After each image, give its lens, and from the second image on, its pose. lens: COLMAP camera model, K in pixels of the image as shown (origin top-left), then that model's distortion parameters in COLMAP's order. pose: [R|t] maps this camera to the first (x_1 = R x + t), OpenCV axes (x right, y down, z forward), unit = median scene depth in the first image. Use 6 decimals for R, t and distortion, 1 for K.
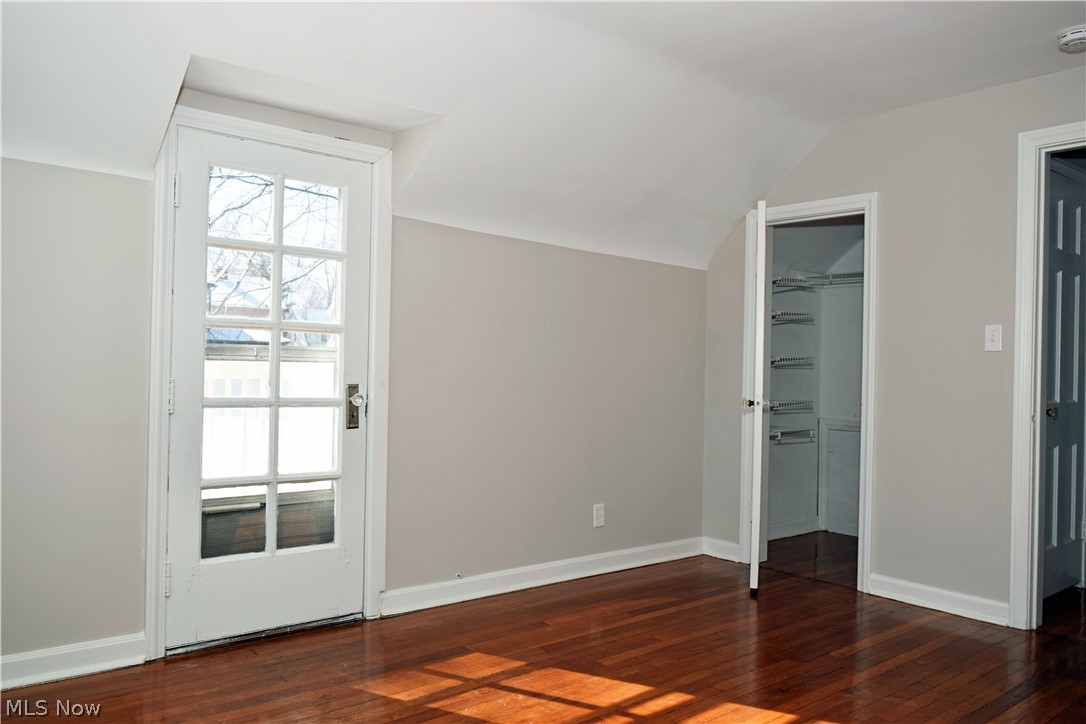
lens RADIAL K [[834.8, 0, 543.0], [0, 834.8, 362.0], [0, 0, 1]] dist [-0.018912, 0.007977]
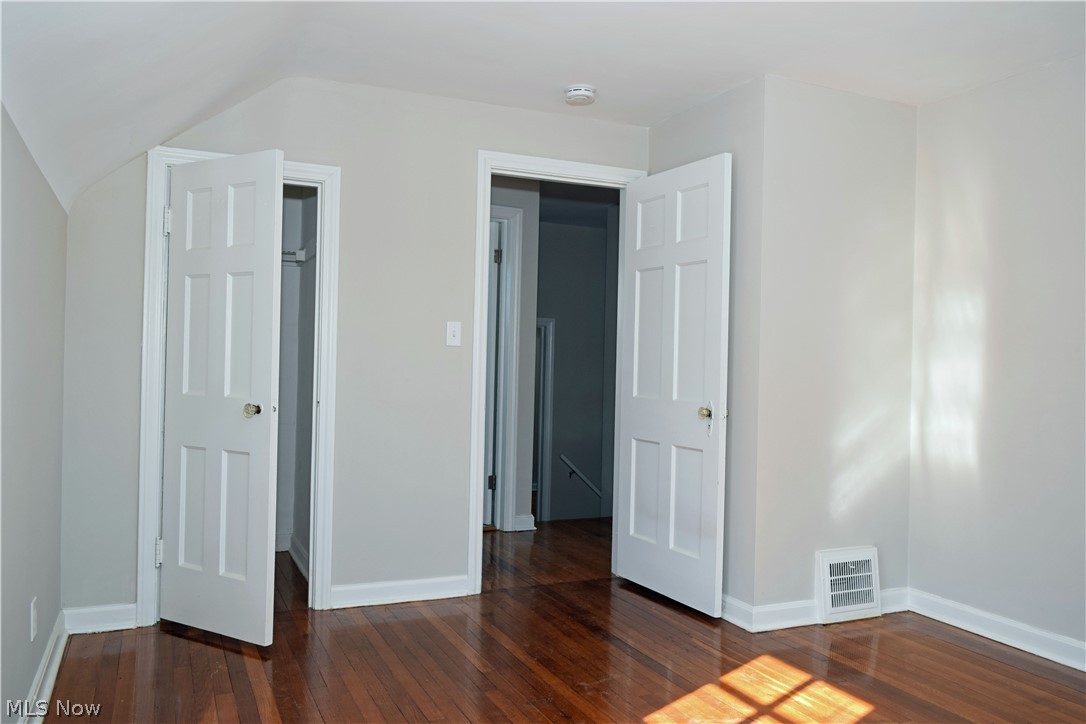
lens RADIAL K [[834.8, 0, 543.0], [0, 834.8, 362.0], [0, 0, 1]] dist [-0.018912, 0.007977]
pose [[0.260490, -0.012852, 0.965391, -0.469482], [-0.019617, 0.999635, 0.018601, -0.014655], [-0.965277, -0.023783, 0.260143, 0.604408]]
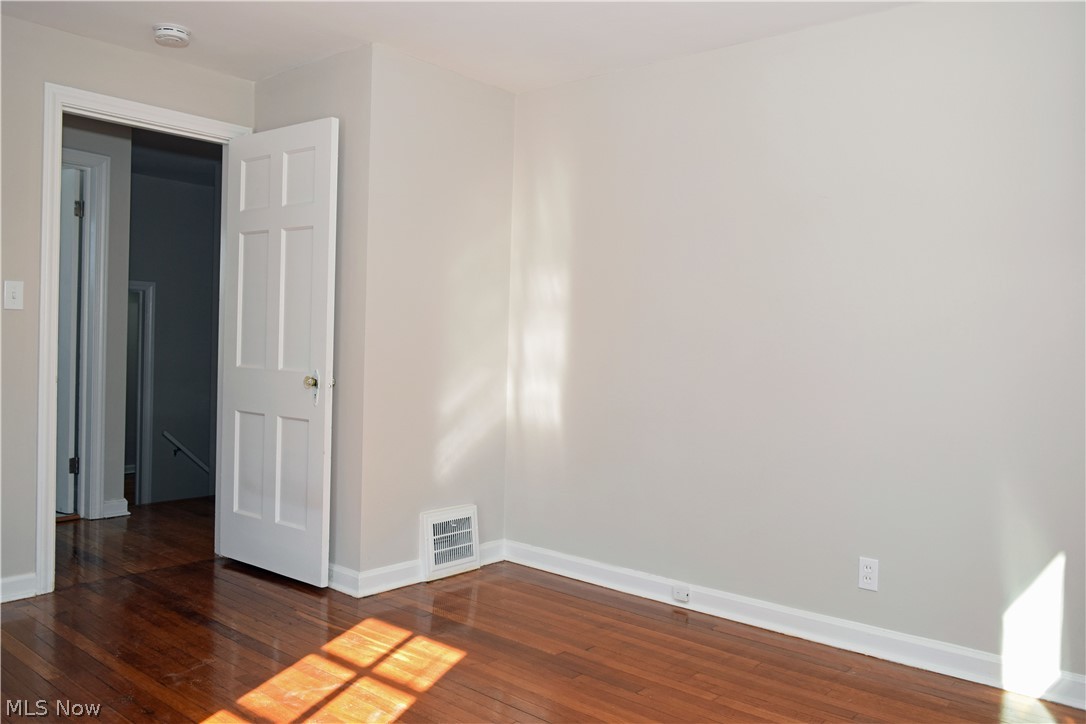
lens RADIAL K [[834.8, 0, 543.0], [0, 834.8, 362.0], [0, 0, 1]] dist [-0.018912, 0.007977]
pose [[-0.169570, -0.046674, 0.984412, -0.464981], [-0.032687, 0.998595, 0.041716, -0.012422], [-0.984976, -0.025103, -0.170857, 0.575324]]
